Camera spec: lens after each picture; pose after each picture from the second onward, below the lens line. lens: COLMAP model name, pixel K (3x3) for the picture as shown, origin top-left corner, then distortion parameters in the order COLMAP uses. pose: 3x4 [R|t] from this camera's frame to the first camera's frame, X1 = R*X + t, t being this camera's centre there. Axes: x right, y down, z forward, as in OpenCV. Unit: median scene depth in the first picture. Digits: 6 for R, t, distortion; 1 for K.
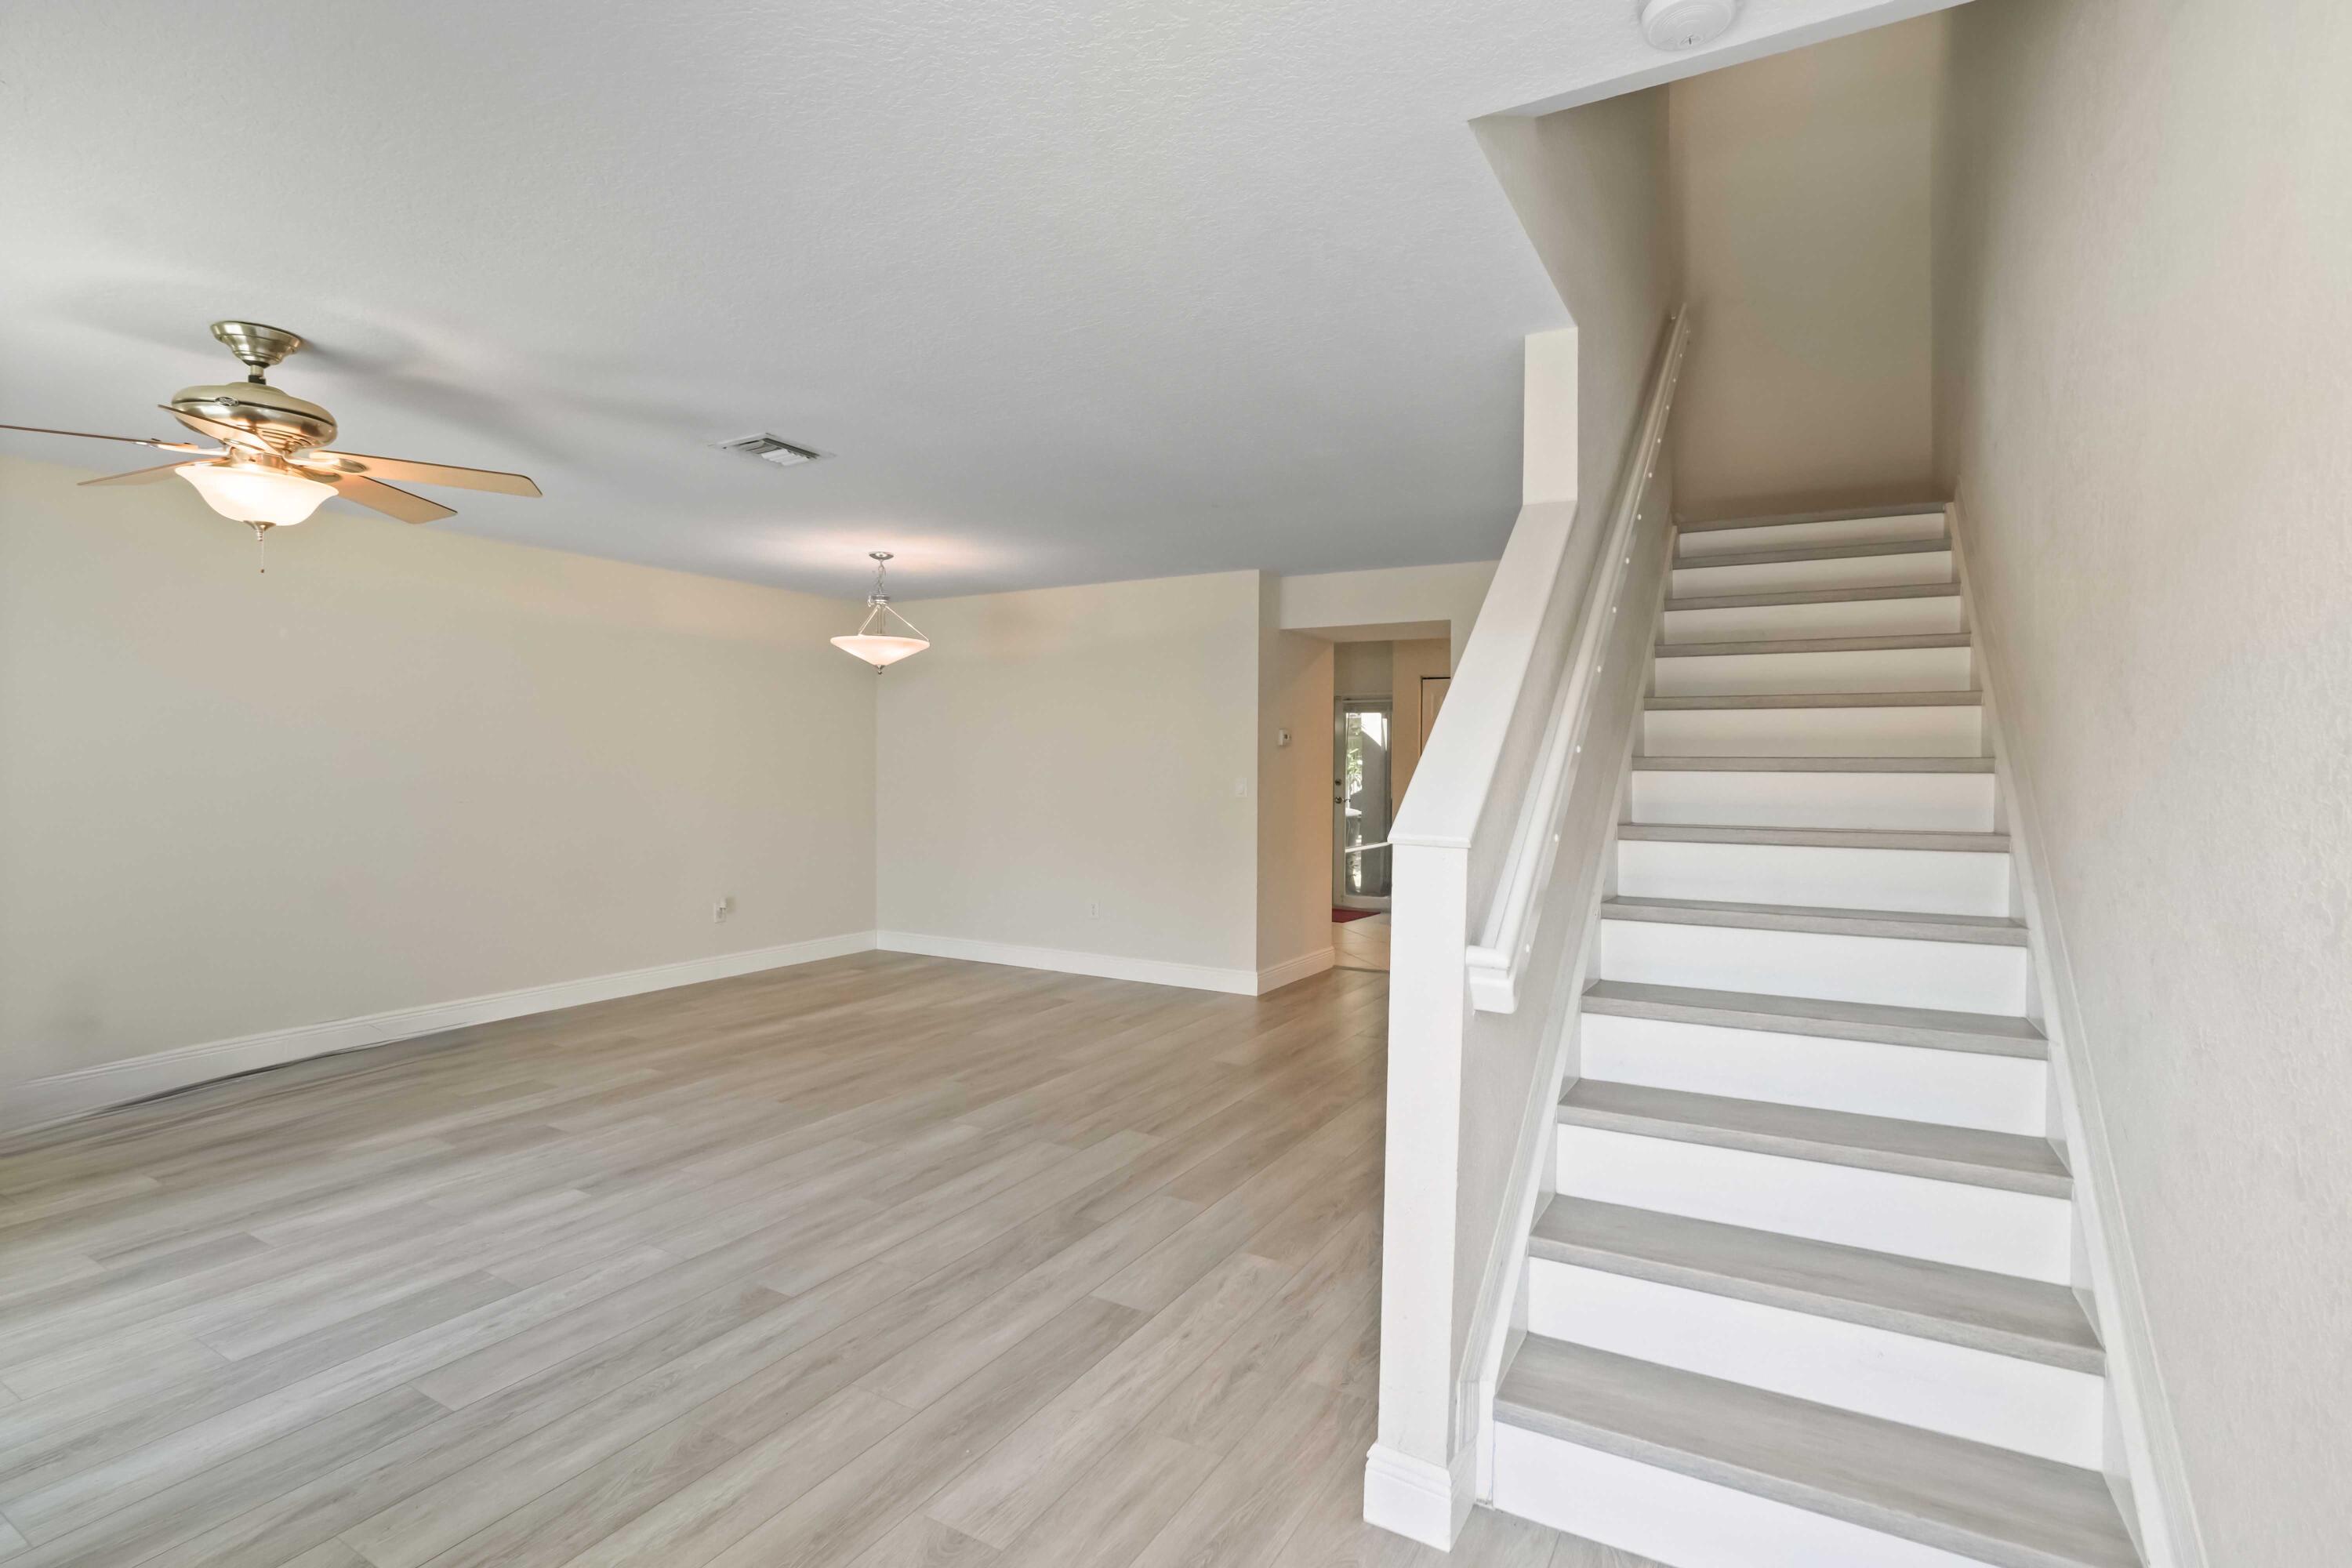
lens RADIAL K [[1110.4, 0, 1190.8], [0, 1110.4, 772.7], [0, 0, 1]] dist [-0.046255, 0.022579]
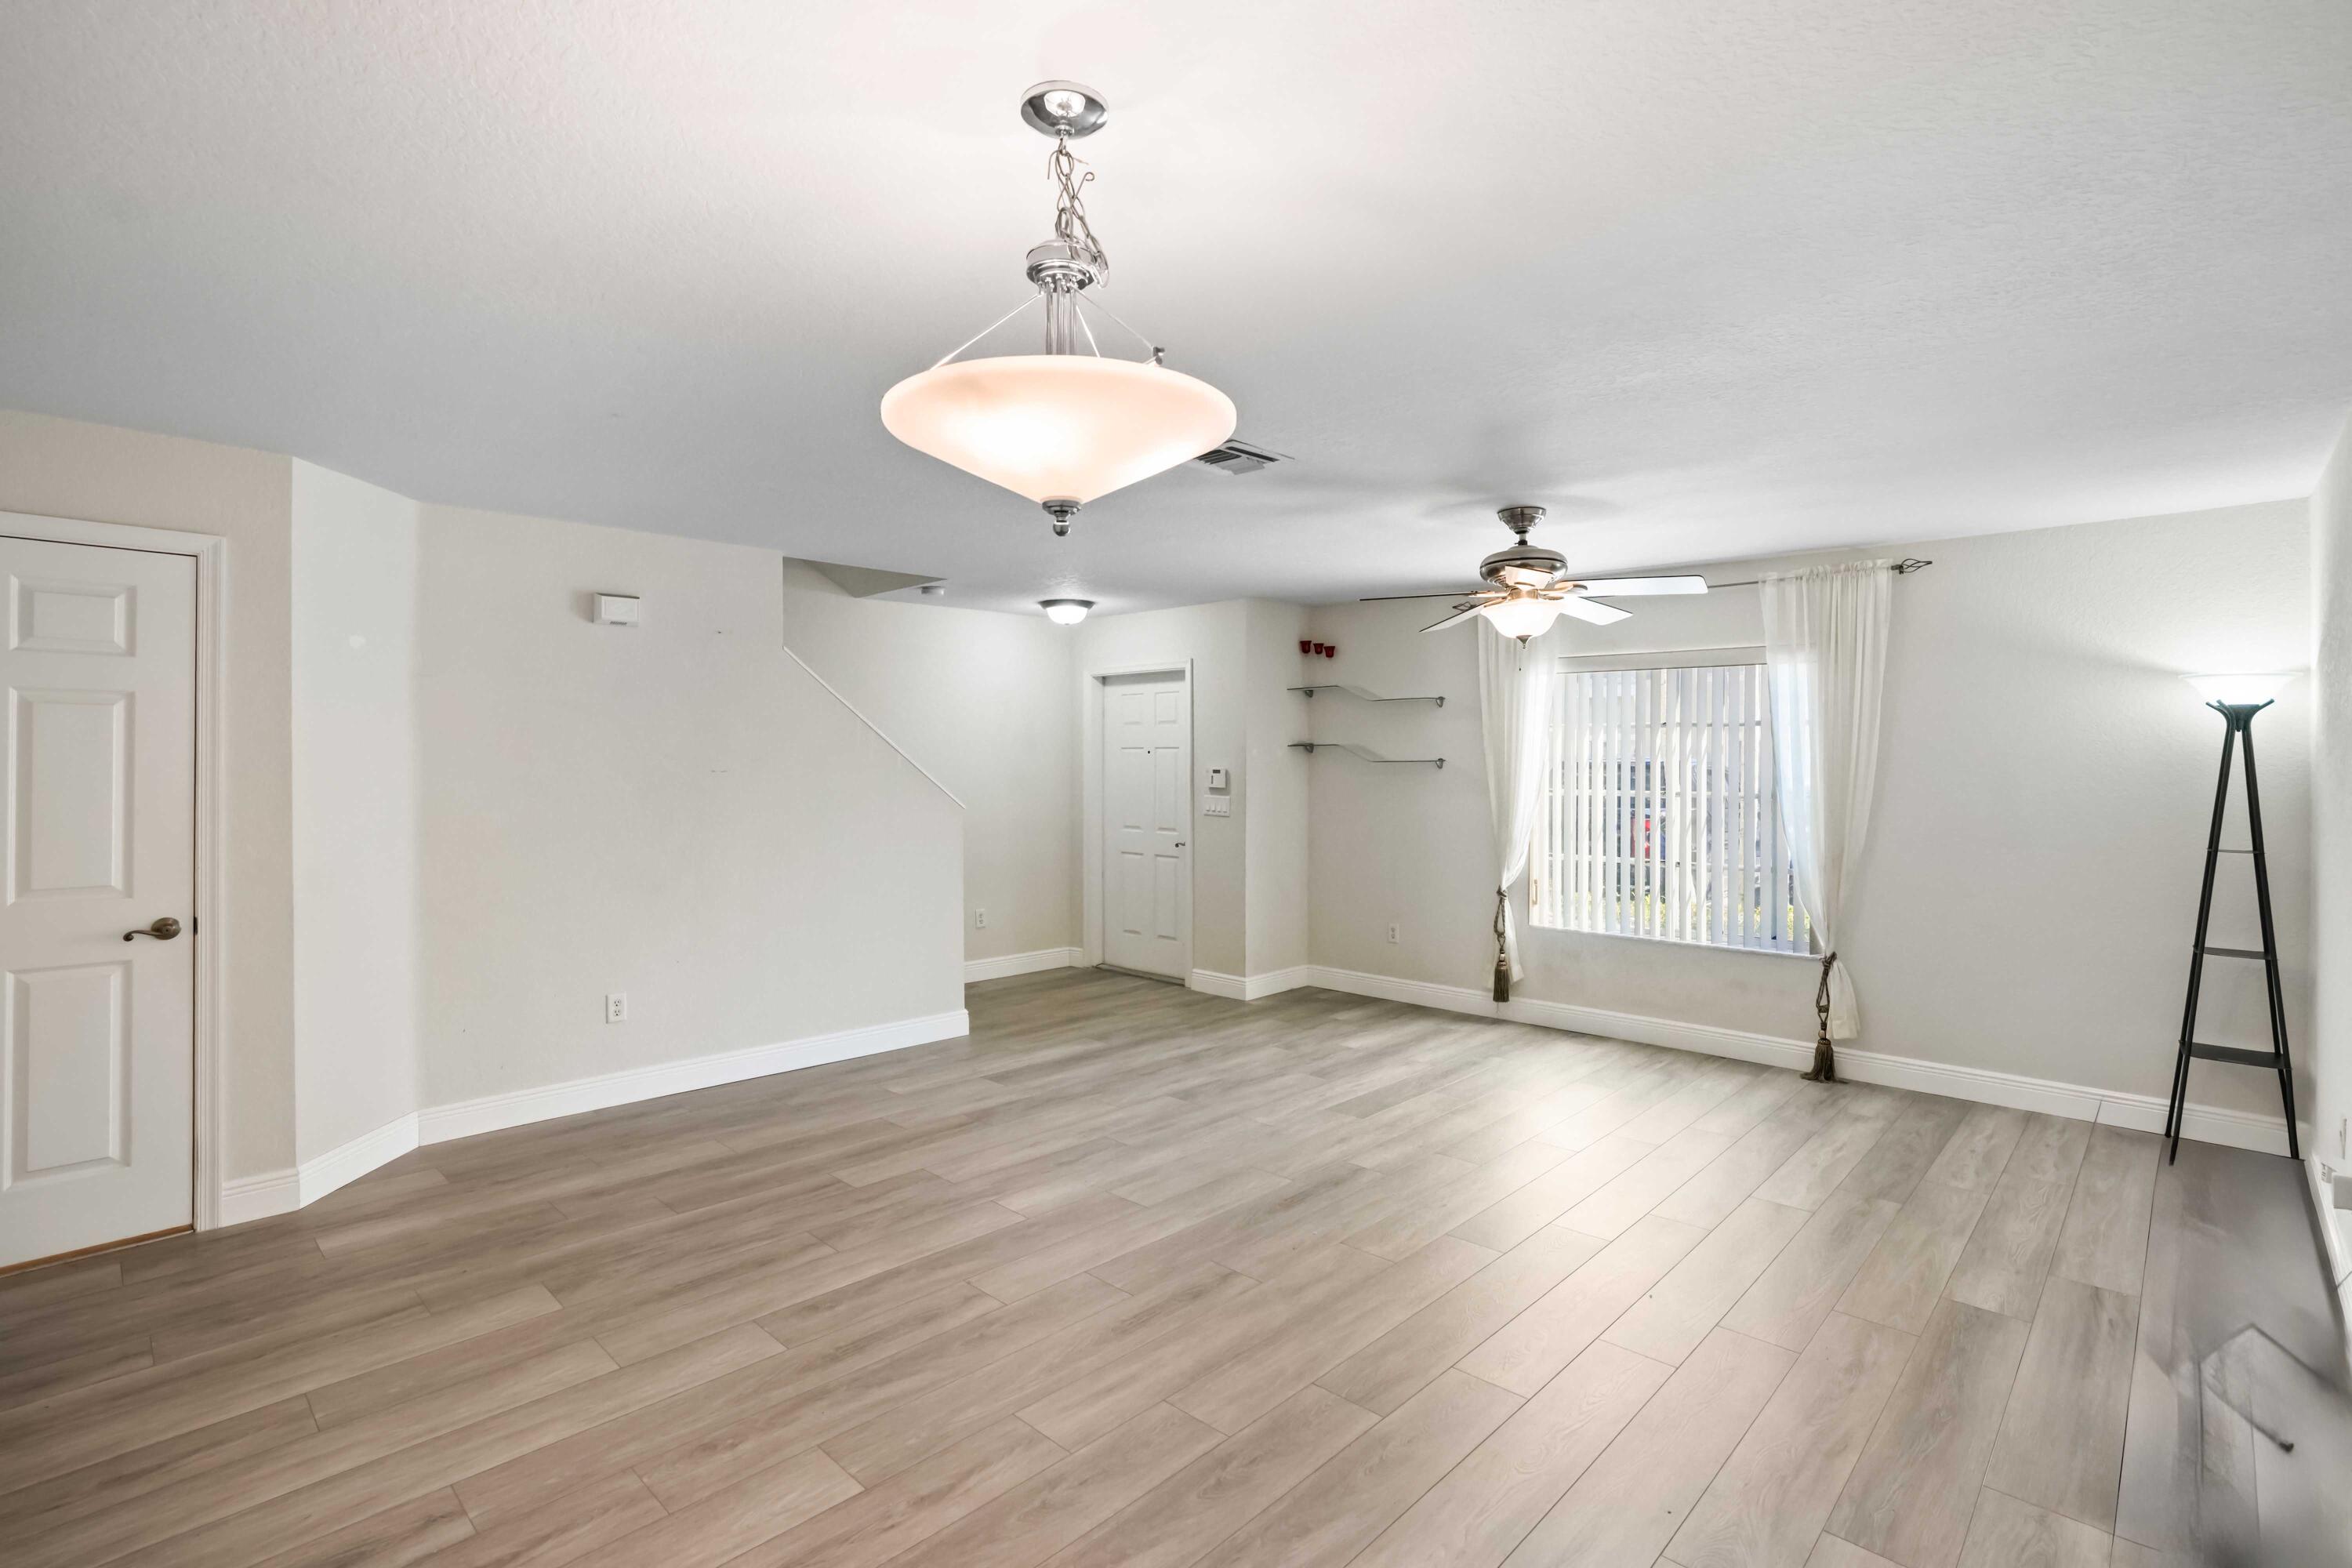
lens RADIAL K [[1110.4, 0, 1190.8], [0, 1110.4, 772.7], [0, 0, 1]] dist [-0.046255, 0.022579]
pose [[-0.972298, -0.013800, 0.233337, -0.651209], [-0.009136, 0.999737, 0.021058, -0.060897], [-0.233566, 0.018343, -0.972168, 2.179470]]
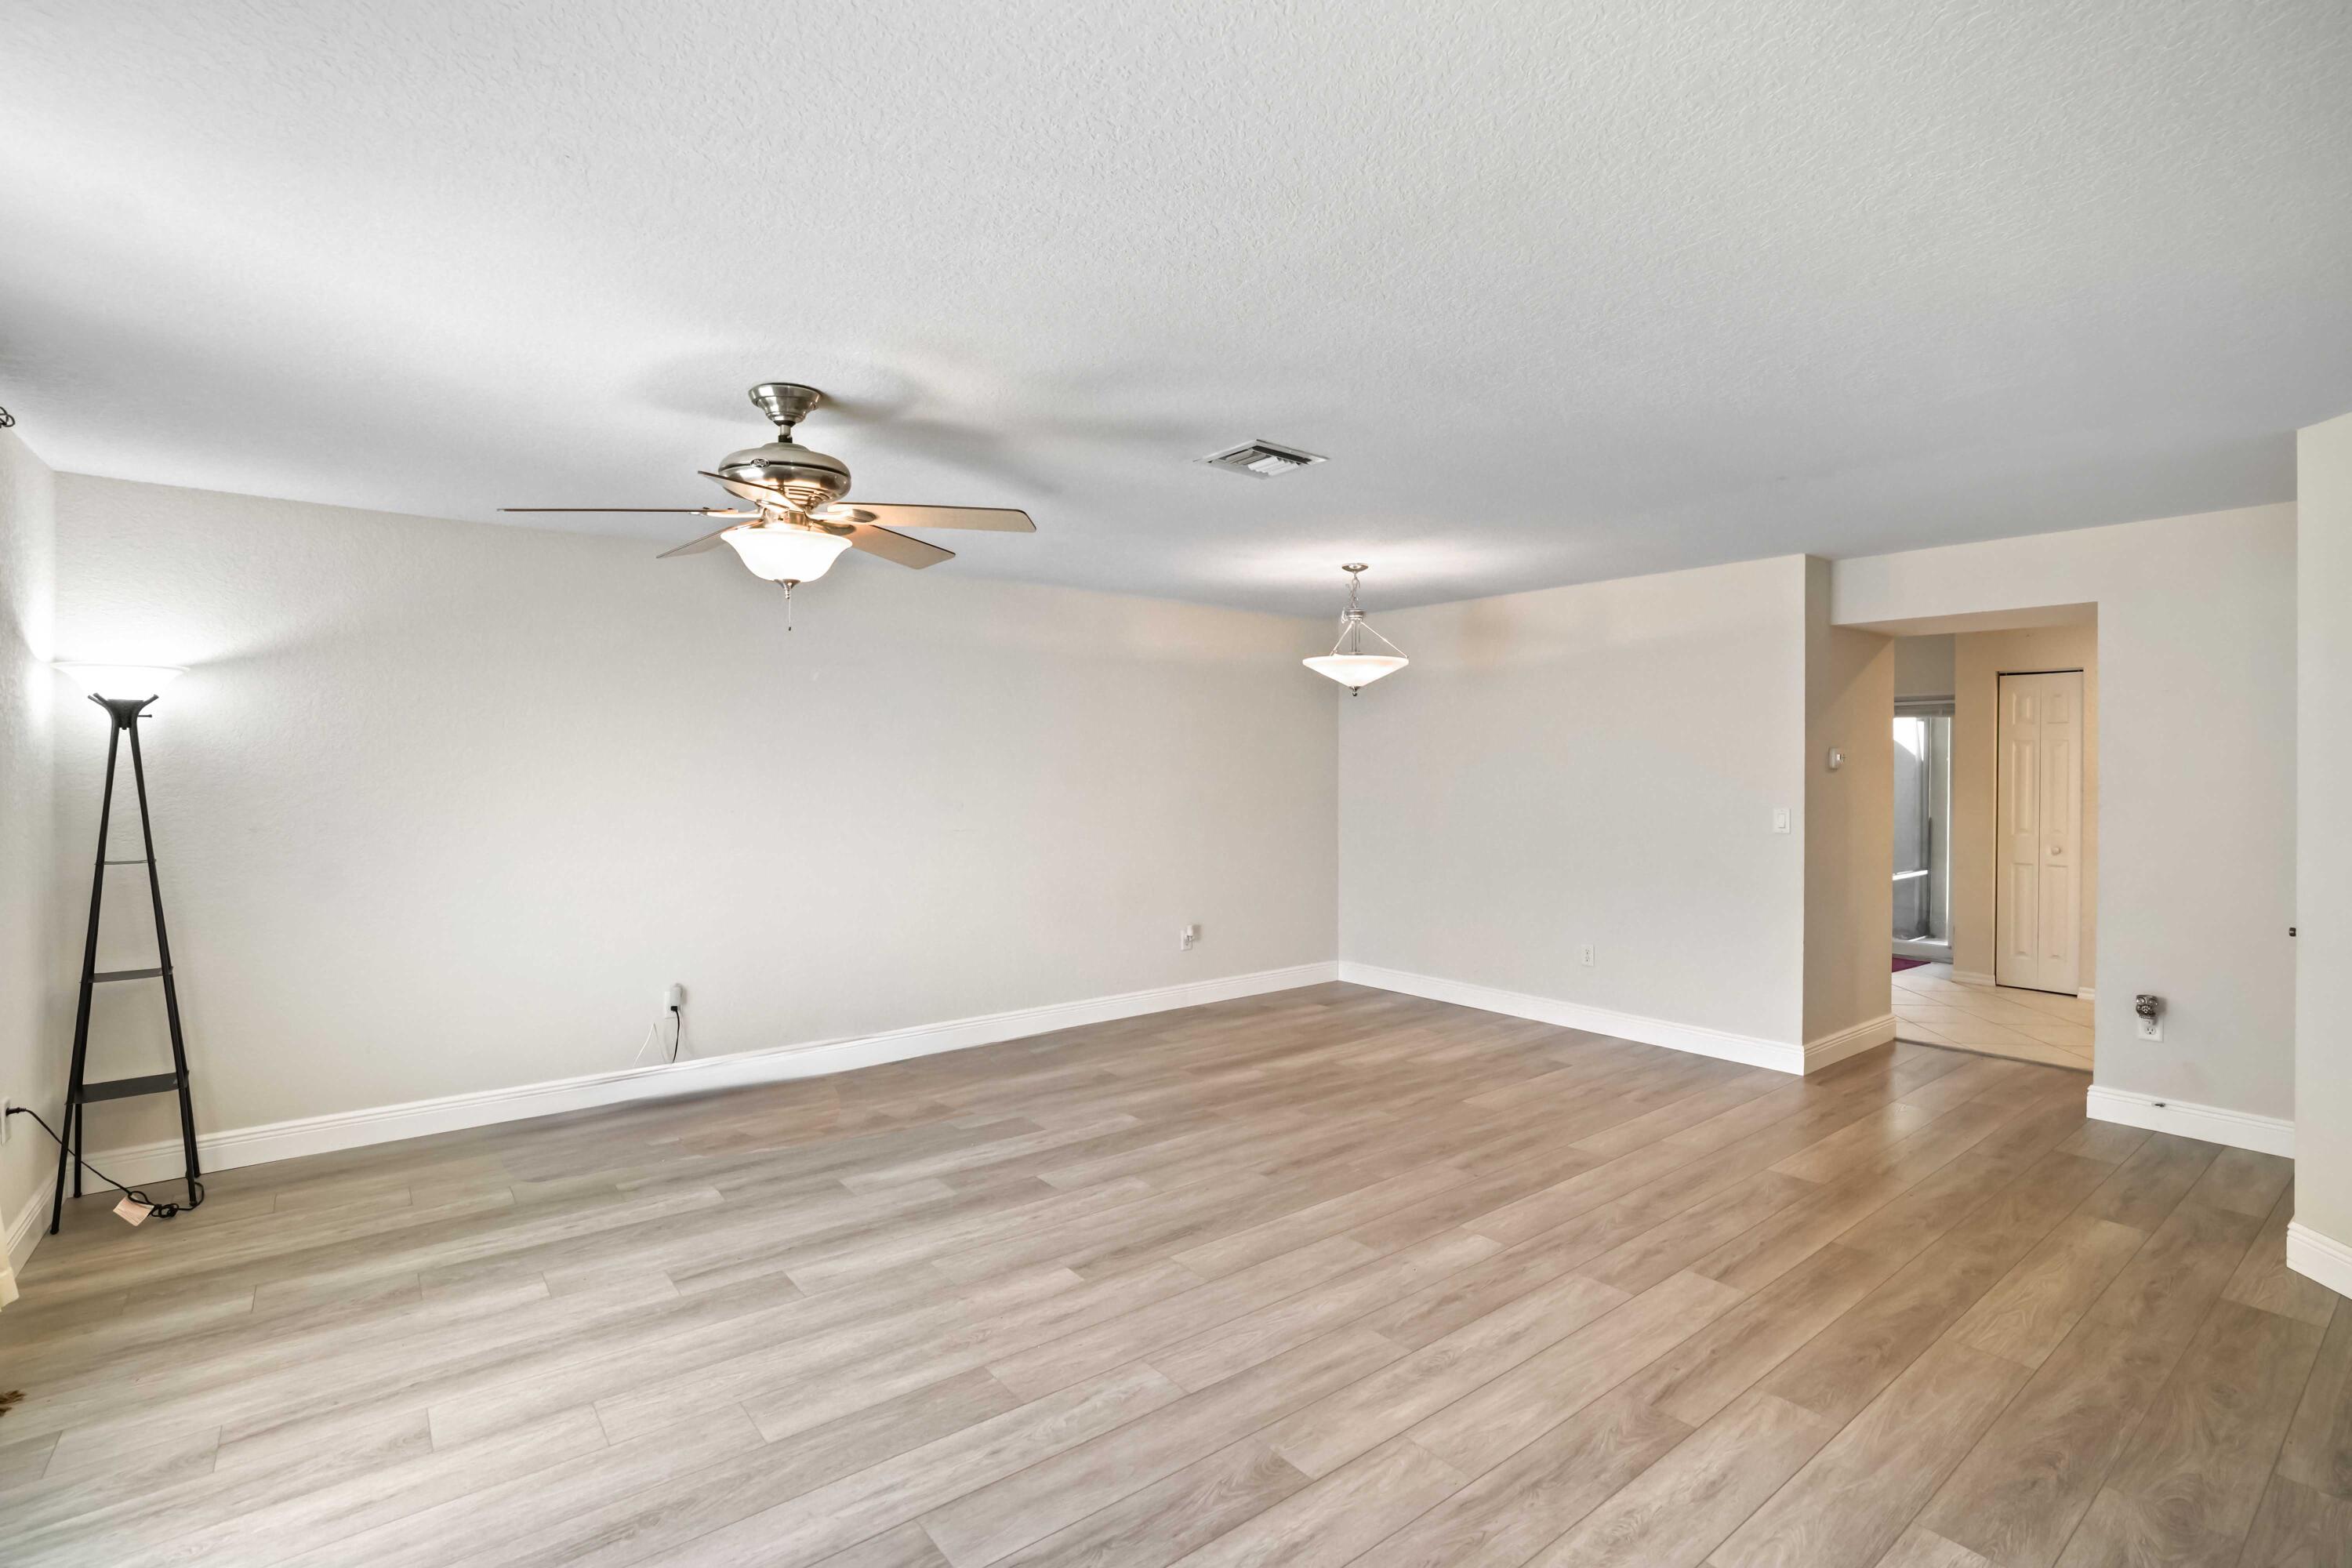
lens RADIAL K [[1110.4, 0, 1190.8], [0, 1110.4, 772.7], [0, 0, 1]] dist [-0.046255, 0.022579]
pose [[0.928981, -0.004952, -0.370093, -0.115024], [0.004522, 0.999988, -0.002030, -0.041679], [0.370099, 0.000212, 0.928992, 0.162351]]
